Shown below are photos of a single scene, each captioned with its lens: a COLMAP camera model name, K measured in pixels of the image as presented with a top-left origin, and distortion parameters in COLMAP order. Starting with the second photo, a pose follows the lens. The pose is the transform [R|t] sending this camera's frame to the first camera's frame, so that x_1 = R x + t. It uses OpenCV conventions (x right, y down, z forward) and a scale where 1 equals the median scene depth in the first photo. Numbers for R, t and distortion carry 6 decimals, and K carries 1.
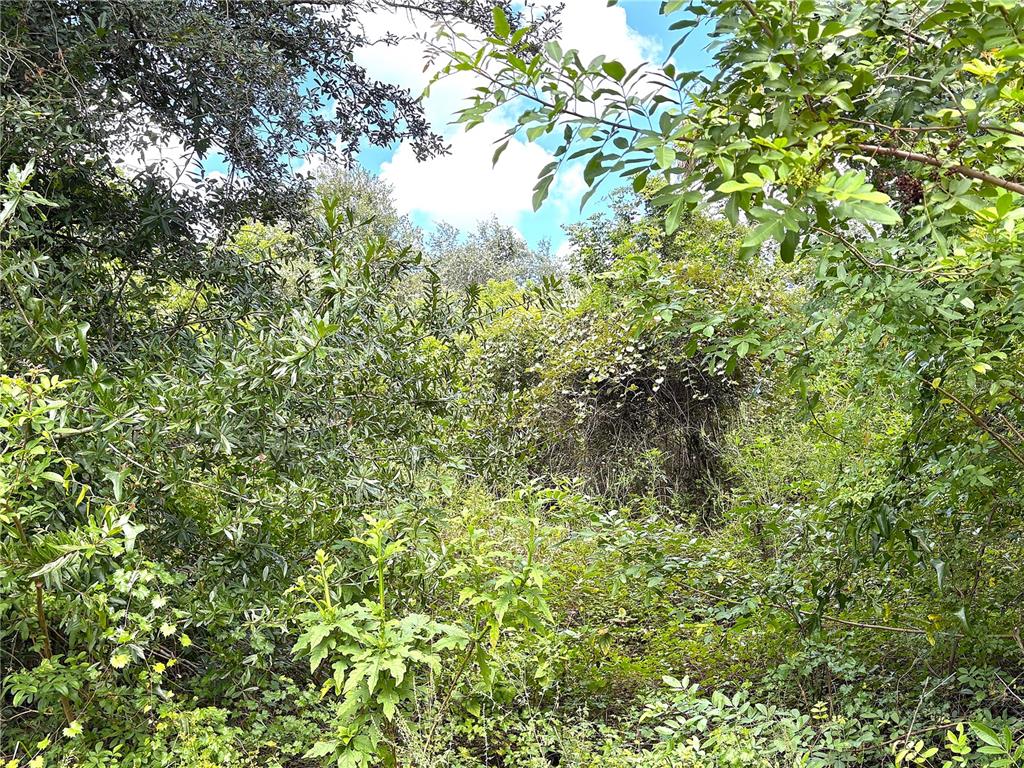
lens RADIAL K [[1140.5, 0, 511.0], [0, 1140.5, 401.5], [0, 0, 1]] dist [0.204278, -0.646237]
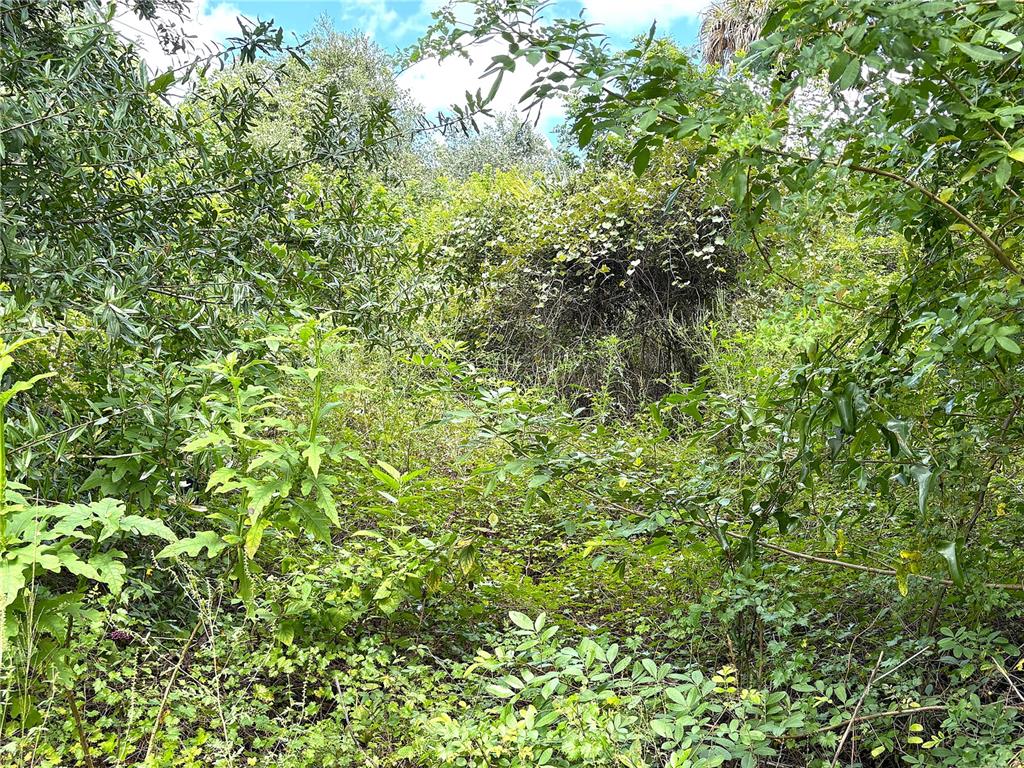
lens RADIAL K [[1130.8, 0, 516.2], [0, 1130.8, 406.3], [0, 0, 1]] dist [0.258733, -1.015455]
pose [[0.997740, 0.066367, -0.010522, 0.113072], [-0.065289, 0.994504, 0.081849, 0.049969], [0.015896, -0.080977, 0.996589, 0.276925]]
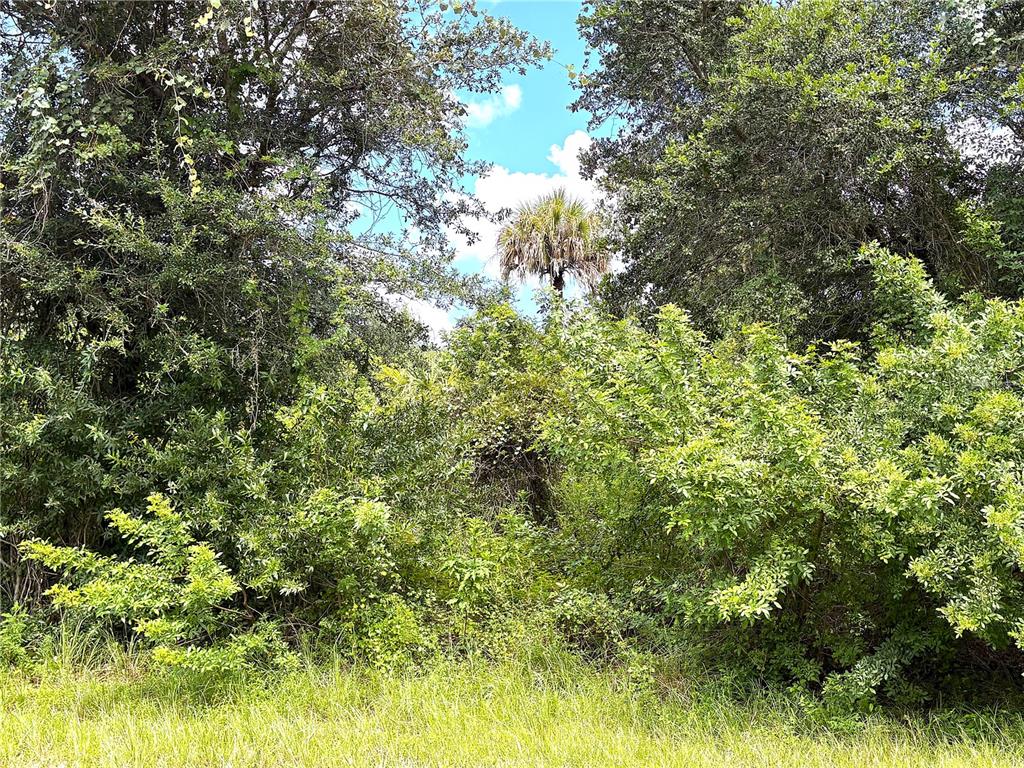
lens RADIAL K [[1140.5, 0, 511.0], [0, 1140.5, 401.5], [0, 0, 1]] dist [0.204278, -0.646237]
pose [[0.982734, 0.012723, 0.184585, -0.397385], [-0.009739, 0.999807, -0.017062, -0.118154], [-0.184767, 0.014970, 0.982668, -1.366576]]
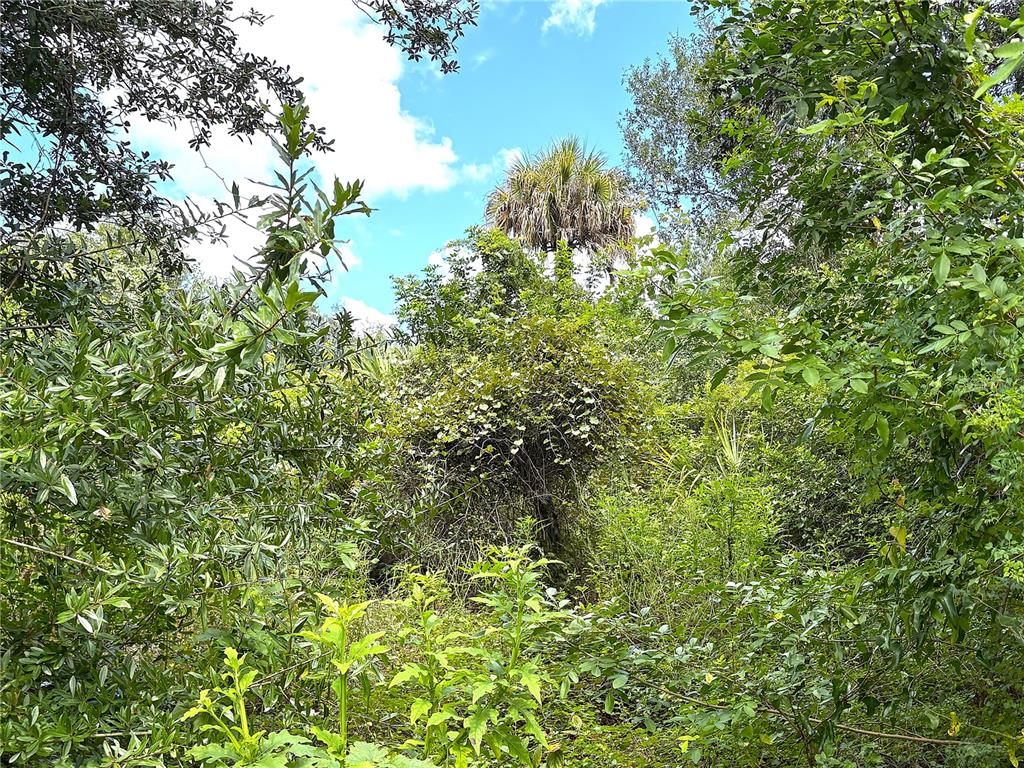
lens RADIAL K [[1140.5, 0, 511.0], [0, 1140.5, 401.5], [0, 0, 1]] dist [0.204278, -0.646237]
pose [[0.980184, 0.038514, 0.194307, -0.105574], [-0.025847, 0.997397, -0.067310, 0.021069], [-0.196393, 0.060954, 0.978629, 0.229819]]
